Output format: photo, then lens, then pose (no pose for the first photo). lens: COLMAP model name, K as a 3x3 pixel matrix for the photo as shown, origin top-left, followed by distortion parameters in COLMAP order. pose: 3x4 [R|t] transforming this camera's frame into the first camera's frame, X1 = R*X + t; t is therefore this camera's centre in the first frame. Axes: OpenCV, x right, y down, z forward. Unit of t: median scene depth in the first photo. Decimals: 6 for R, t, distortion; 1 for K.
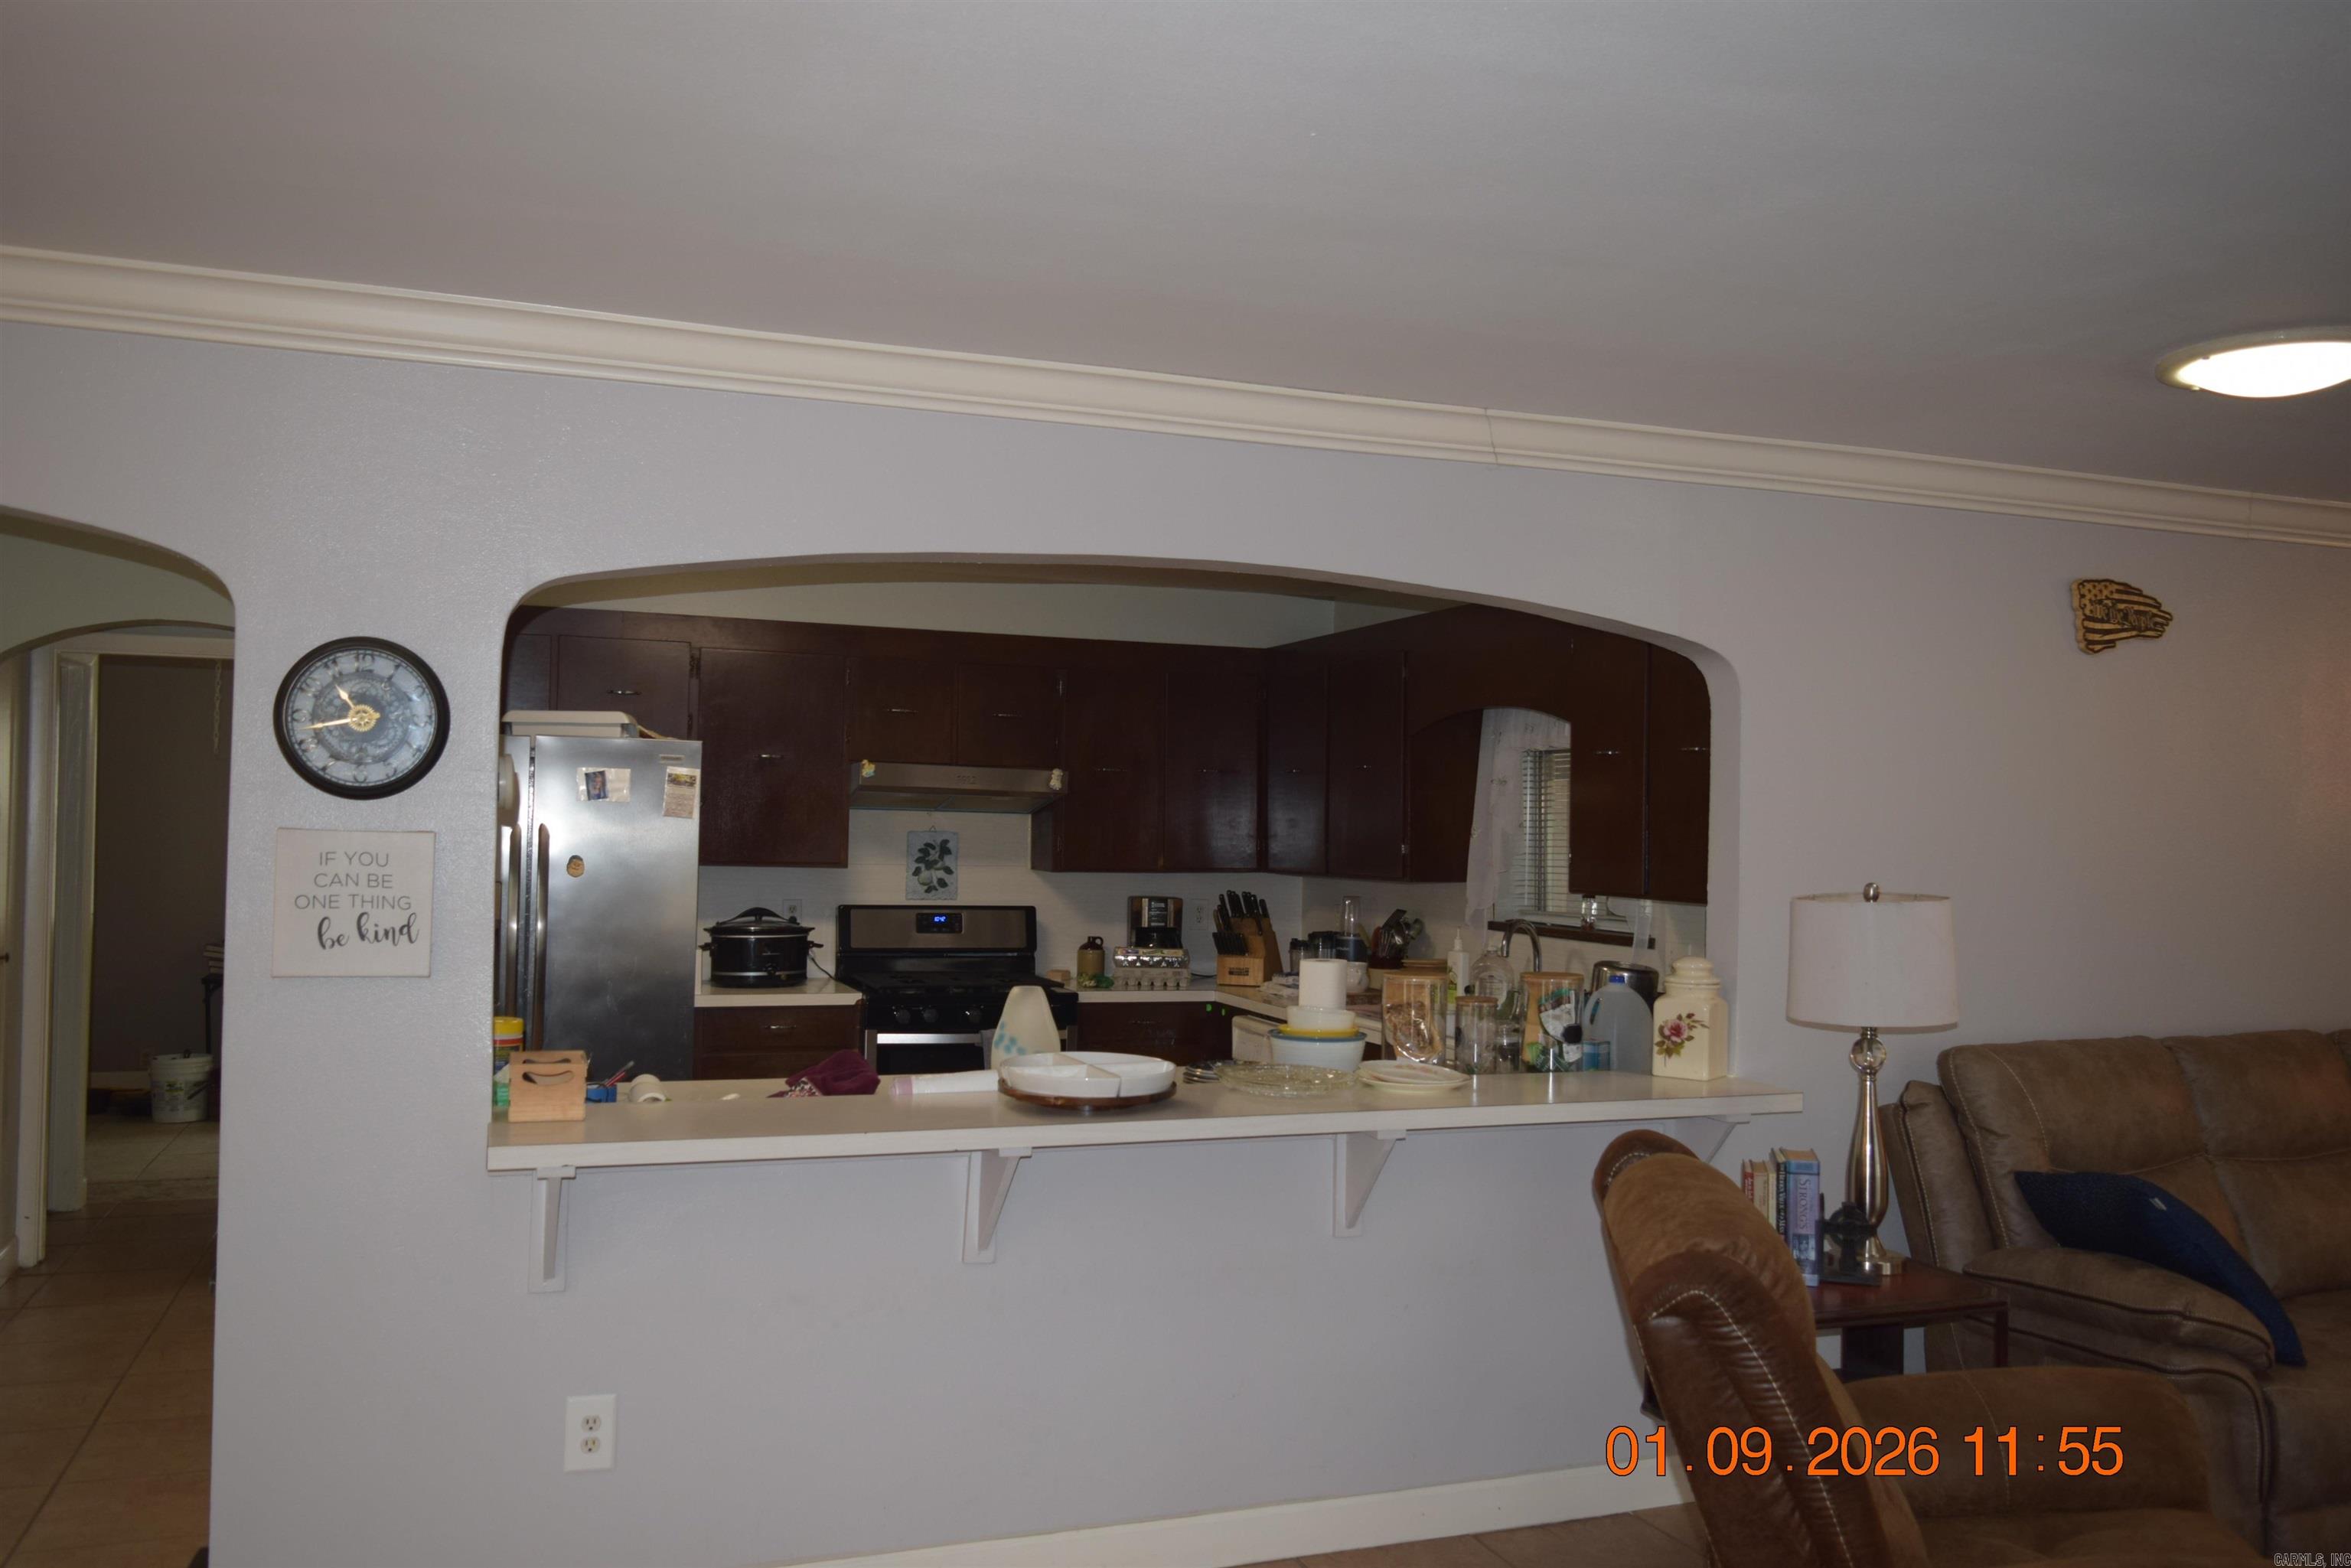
lens RADIAL K [[1816.9, 0, 1175.5], [0, 1816.9, 784.0], [0, 0, 1]] dist [0.024069, -0.008511]
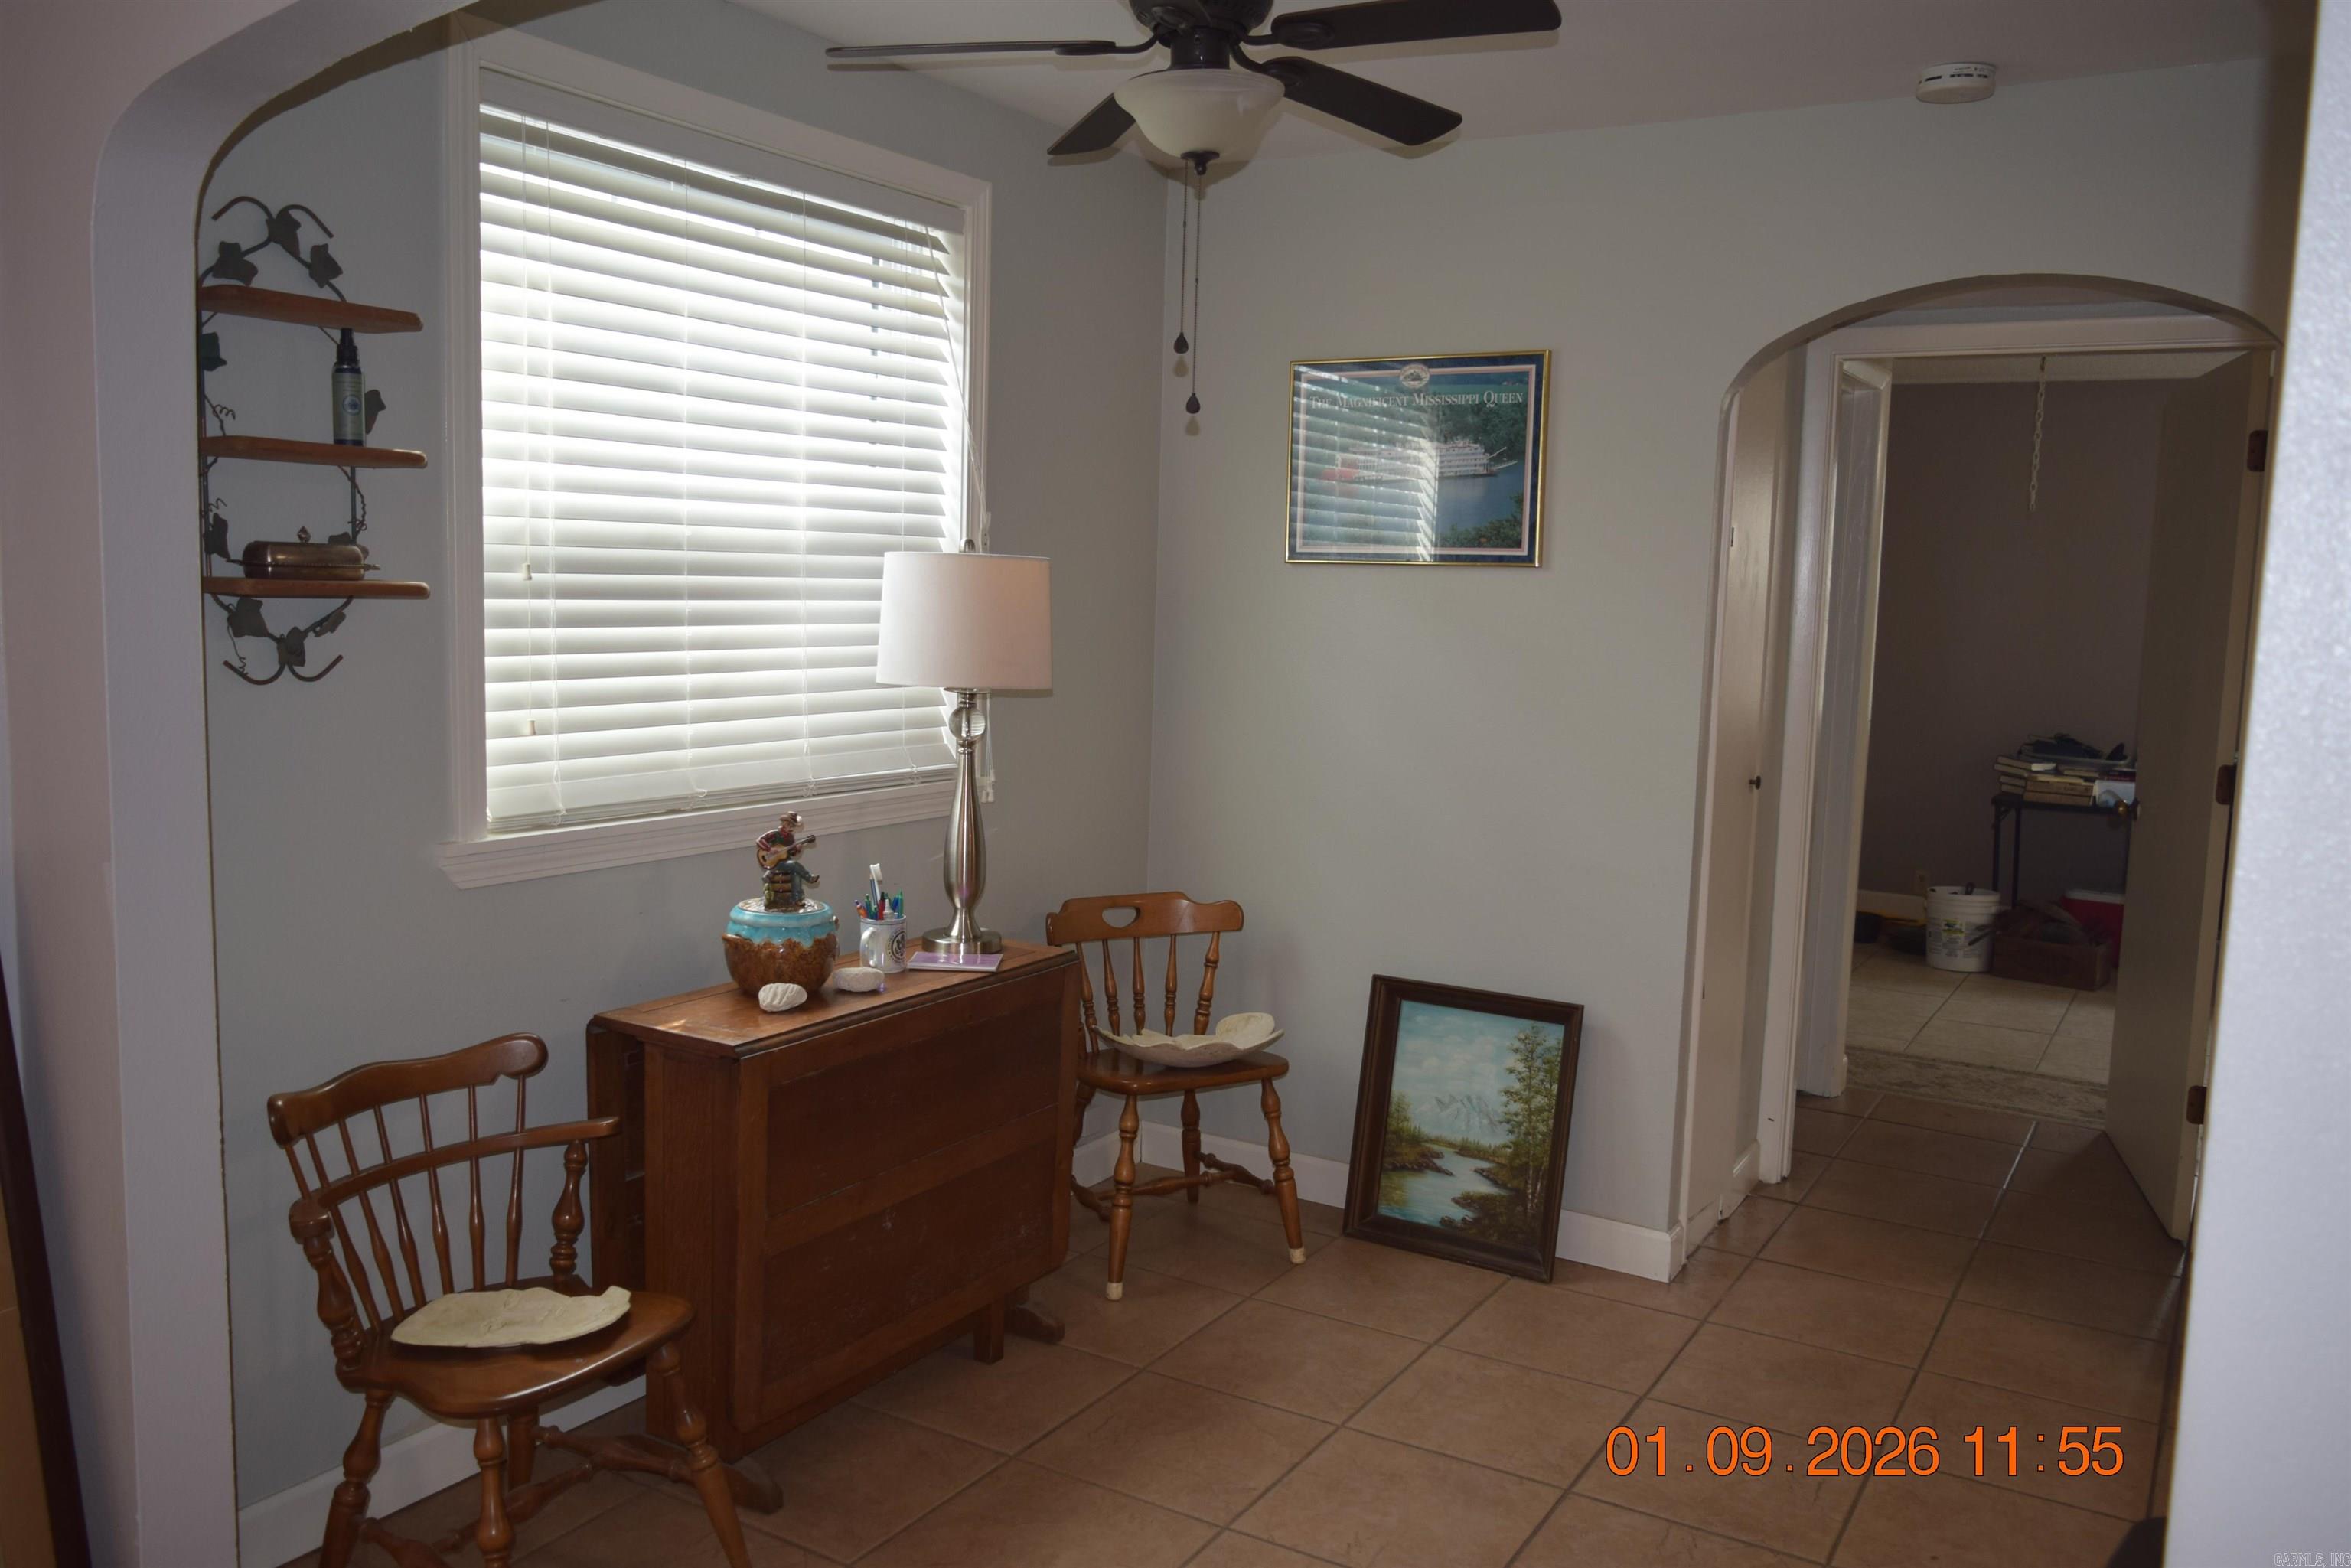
lens RADIAL K [[1816.9, 0, 1175.5], [0, 1816.9, 784.0], [0, 0, 1]] dist [0.024069, -0.008511]
pose [[0.620163, 0.092289, -0.779025, -0.178507], [0.001288, 0.992935, 0.118655, 0.007306], [0.784472, -0.074589, 0.615662, 0.308163]]
